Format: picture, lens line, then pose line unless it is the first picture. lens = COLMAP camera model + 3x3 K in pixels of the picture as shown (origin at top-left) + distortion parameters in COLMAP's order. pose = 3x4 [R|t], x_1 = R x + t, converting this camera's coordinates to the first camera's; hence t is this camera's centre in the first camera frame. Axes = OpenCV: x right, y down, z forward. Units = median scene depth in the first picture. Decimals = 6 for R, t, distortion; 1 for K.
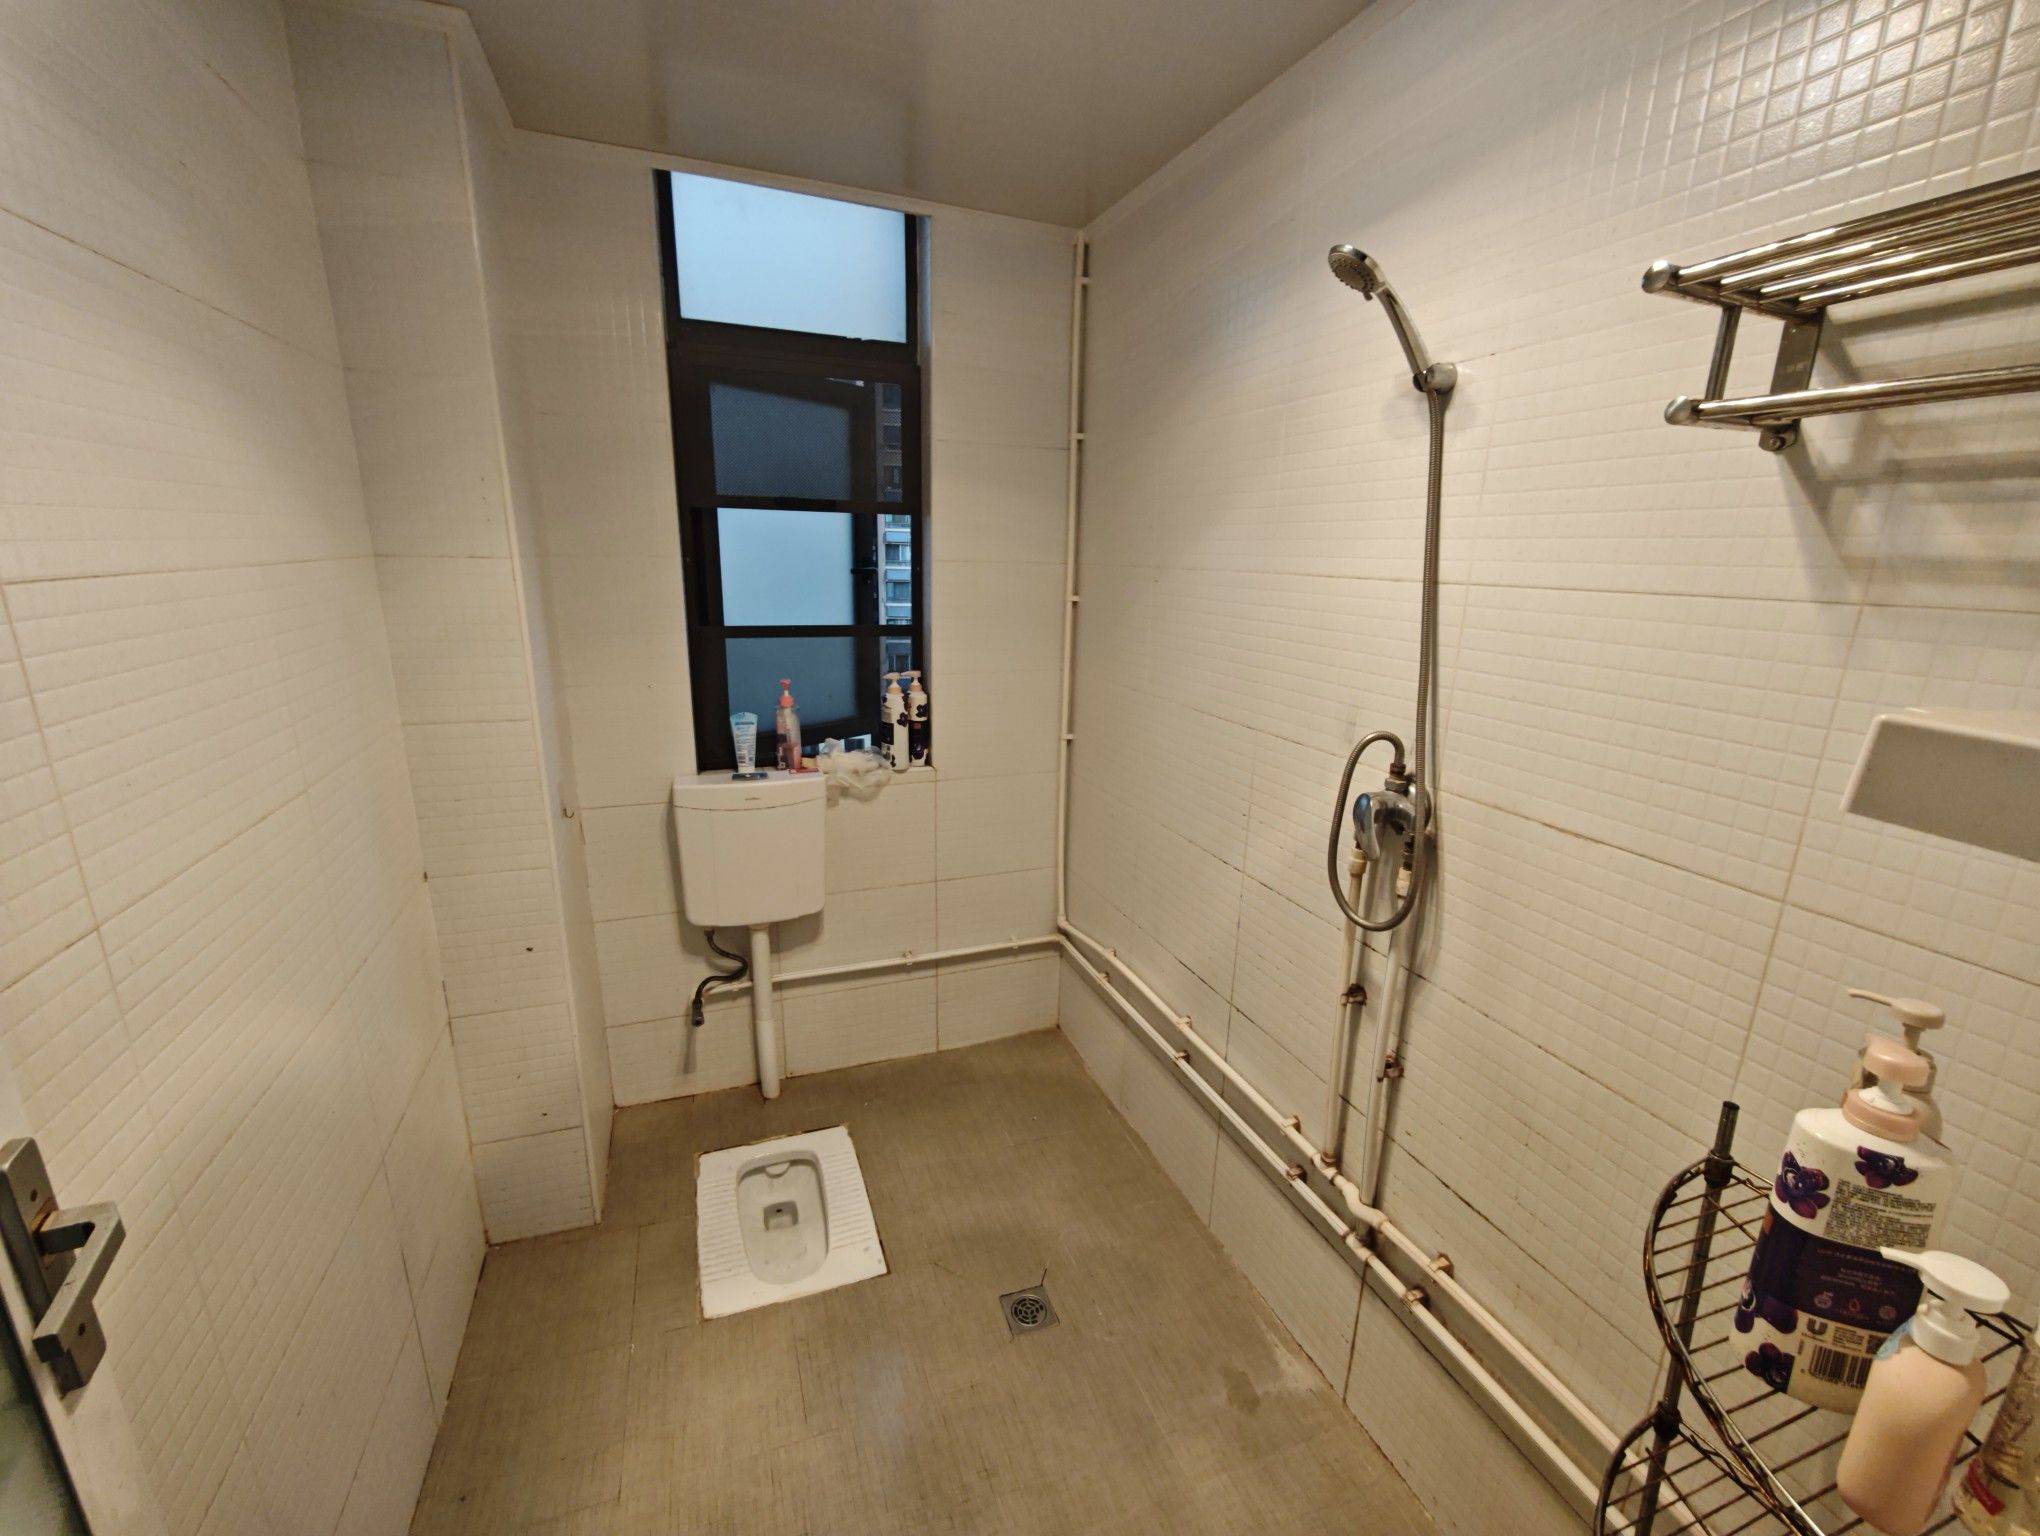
lens RADIAL K [[855.1, 0, 1030.4], [0, 855.1, 775.8], [0, 0, 1]] dist [-0.013014, 0.007148]
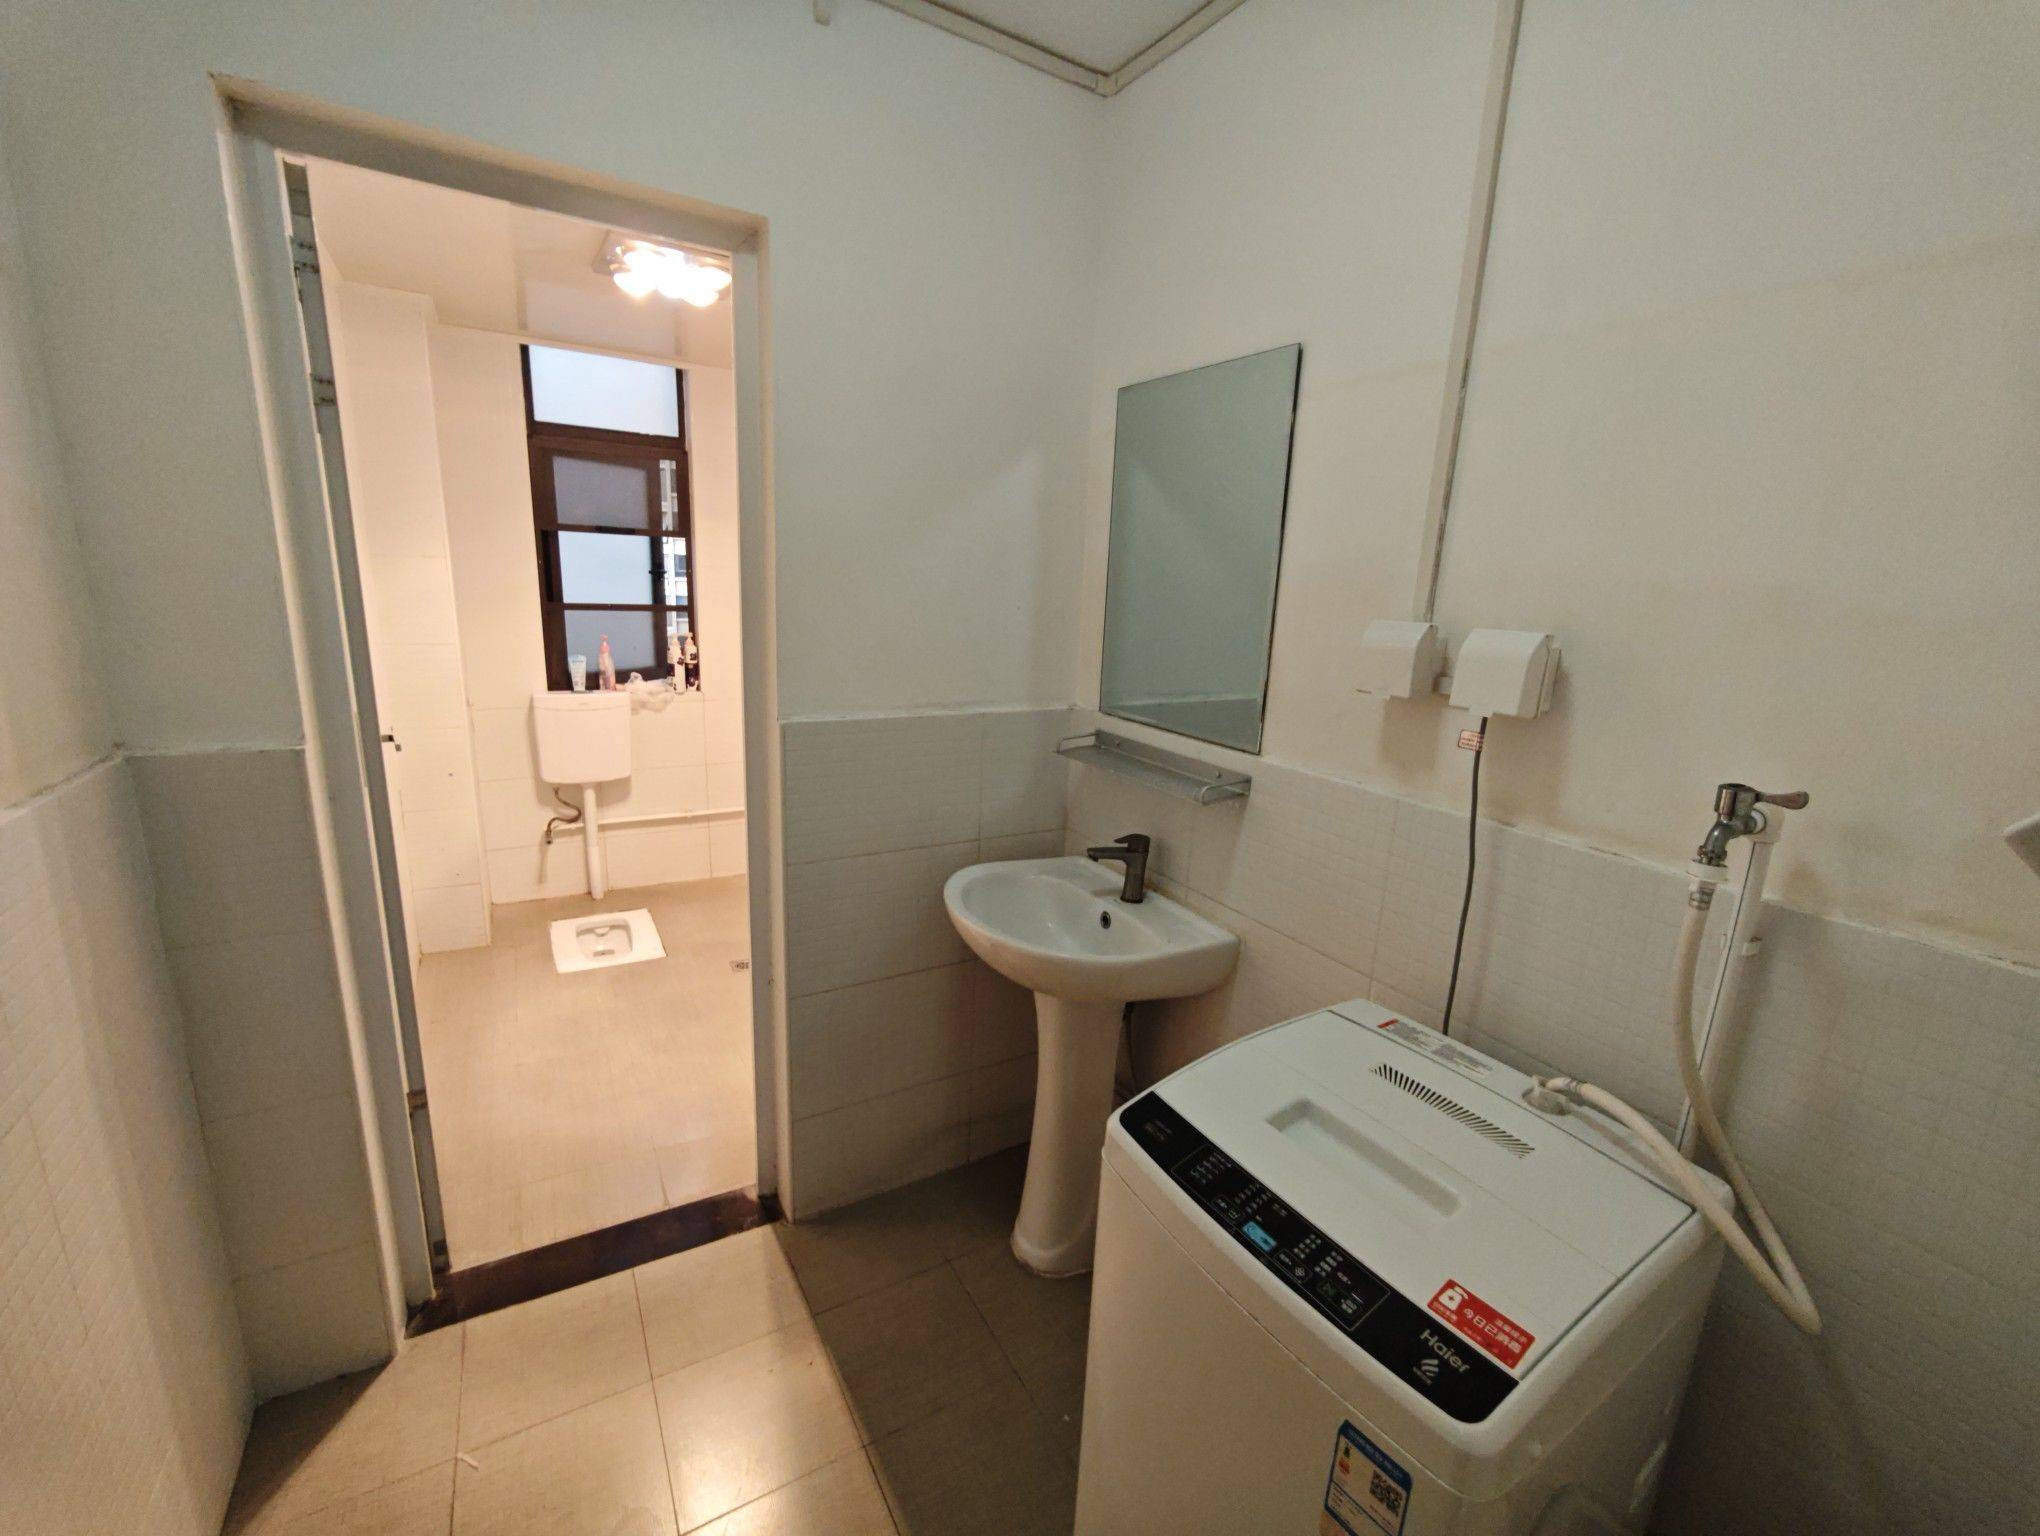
lens RADIAL K [[855.1, 0, 1030.4], [0, 855.1, 775.8], [0, 0, 1]] dist [-0.013014, 0.007148]
pose [[0.985687, -0.021291, 0.167234, 0.239025], [0.026478, 0.999233, -0.028848, 0.222388], [-0.166492, 0.032863, 0.985495, -0.736313]]
